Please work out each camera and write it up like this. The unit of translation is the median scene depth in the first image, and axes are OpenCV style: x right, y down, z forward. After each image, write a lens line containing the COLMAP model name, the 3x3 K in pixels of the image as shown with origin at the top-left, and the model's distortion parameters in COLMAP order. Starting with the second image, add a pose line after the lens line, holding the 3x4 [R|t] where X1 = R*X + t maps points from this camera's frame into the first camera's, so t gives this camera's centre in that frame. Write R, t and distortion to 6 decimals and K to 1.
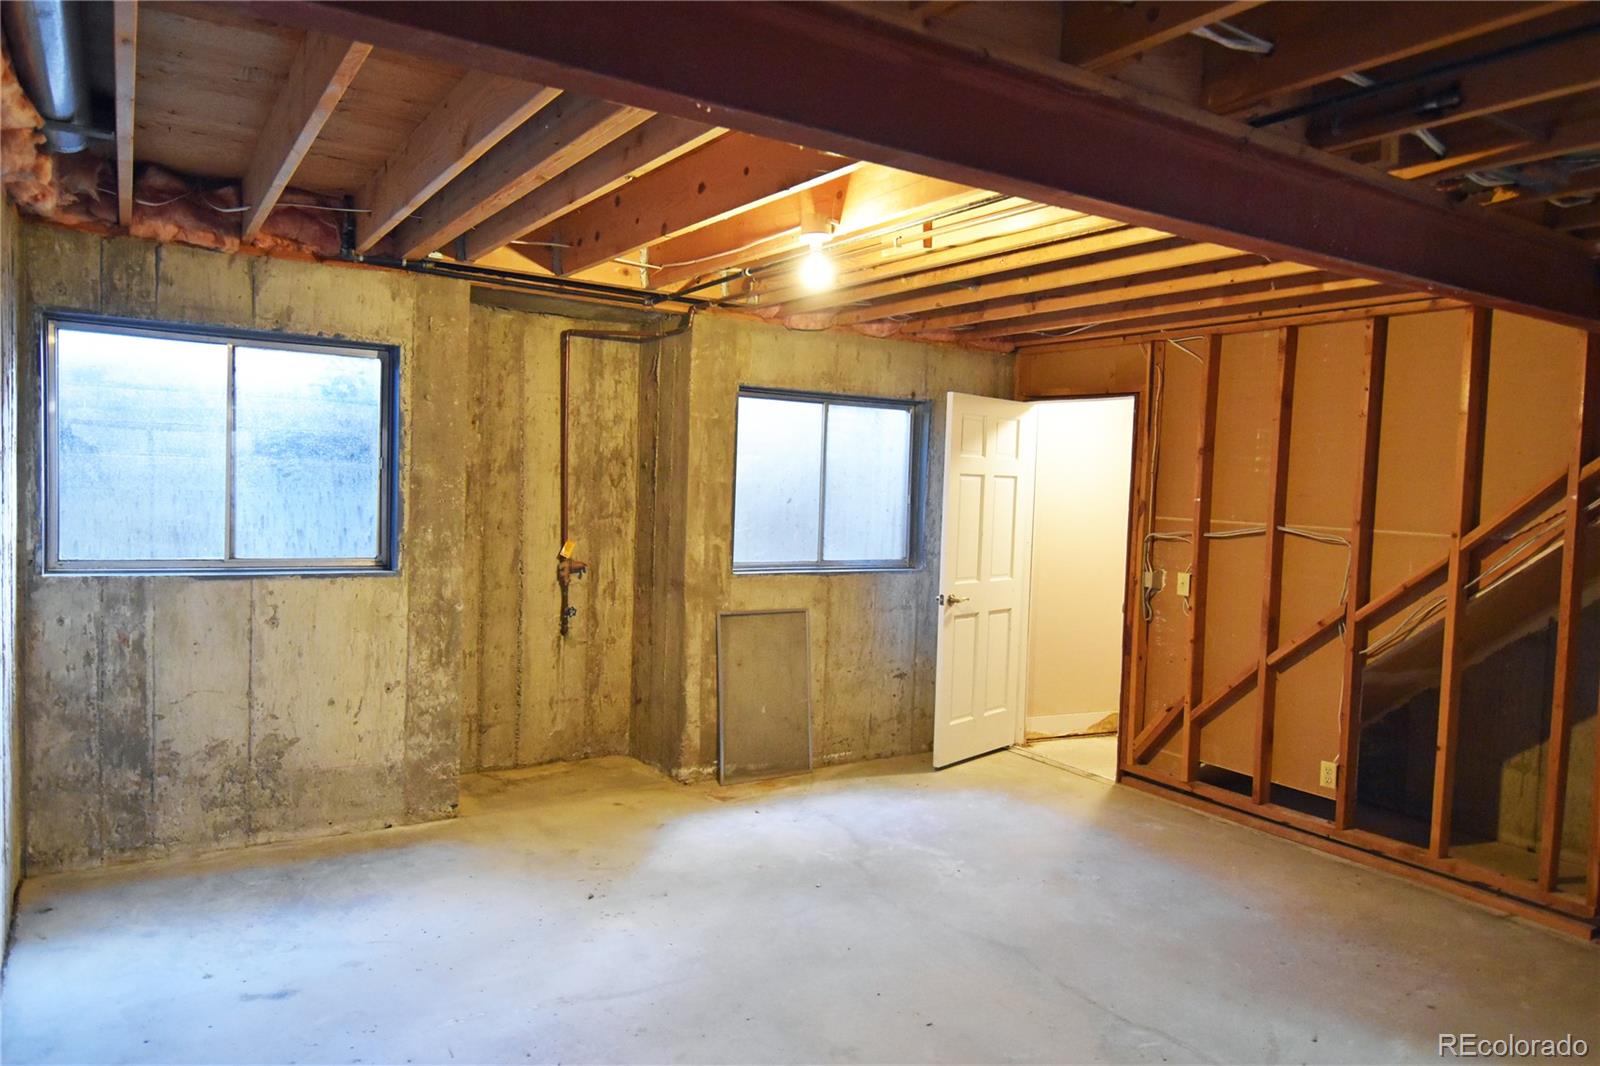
lens RADIAL K [[1058.1, 0, 797.5], [0, 1058.1, 532.0], [0, 0, 1]] dist [-0.003152, -0.005683]
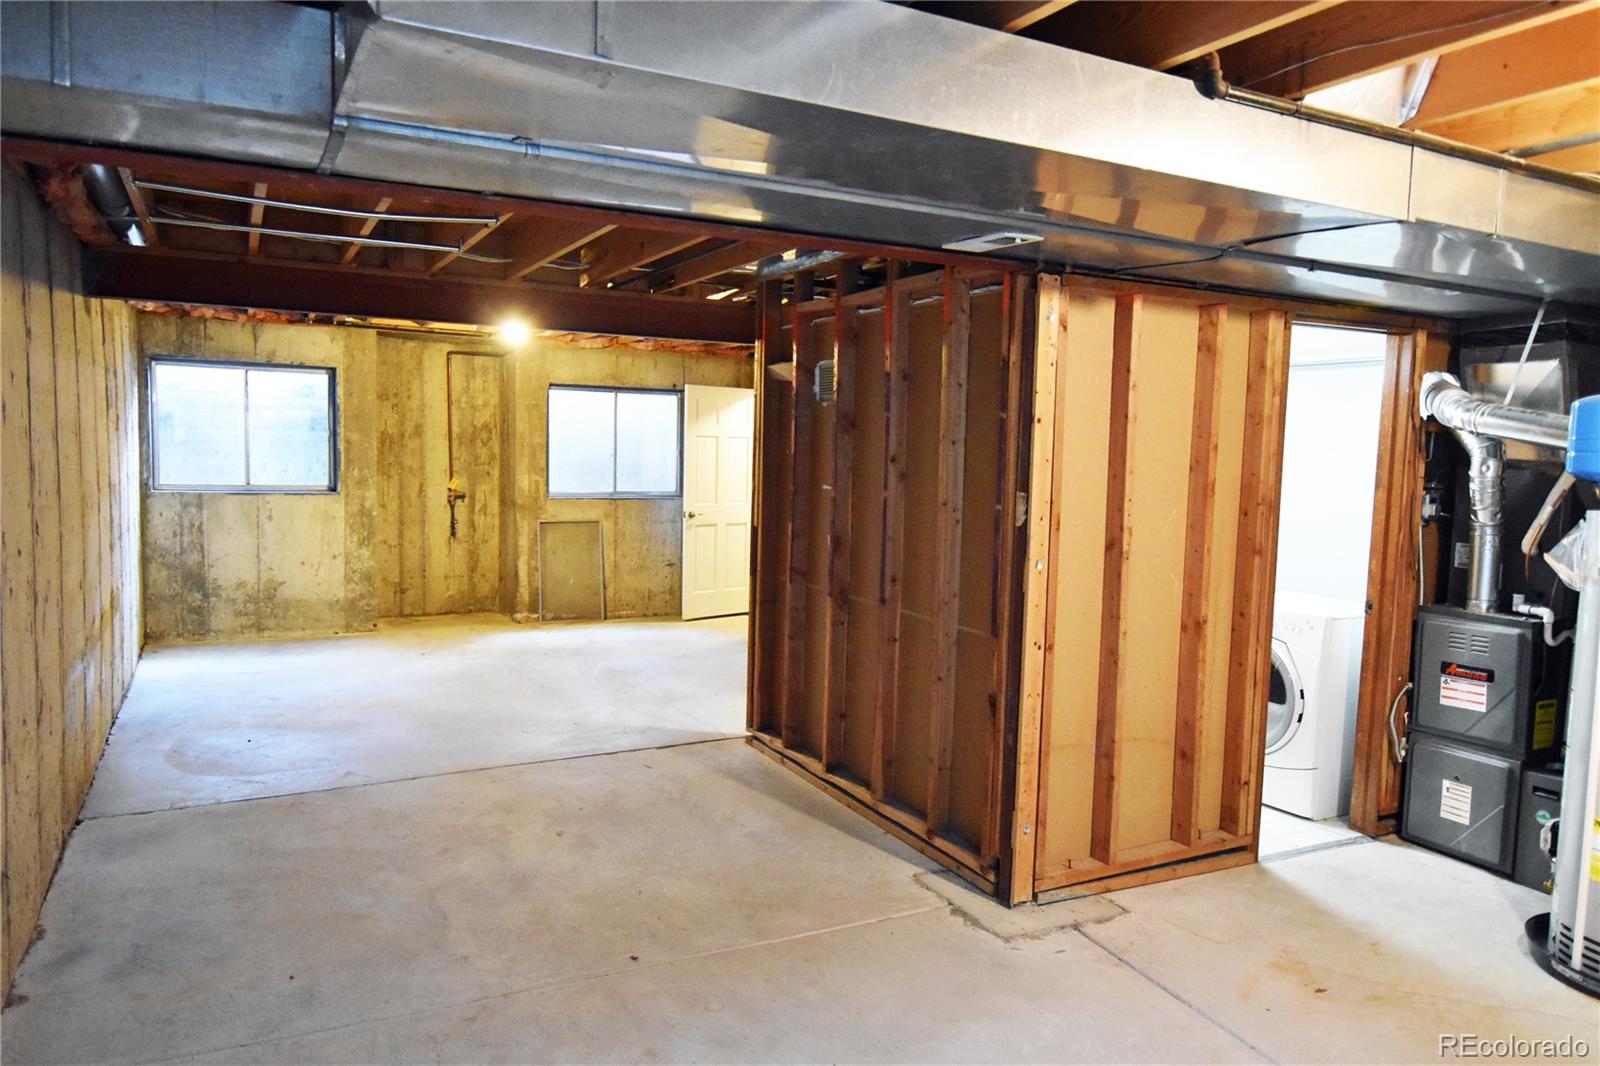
lens RADIAL K [[1084.9, 0, 802.4], [0, 1084.9, 532.5], [0, 0, 1]] dist [-0.002518, -0.002334]
pose [[0.996768, -0.004651, -0.080203, 0.550826], [0.006635, 0.999678, 0.024487, 0.064664], [0.080064, -0.024940, 0.996478, -0.771656]]
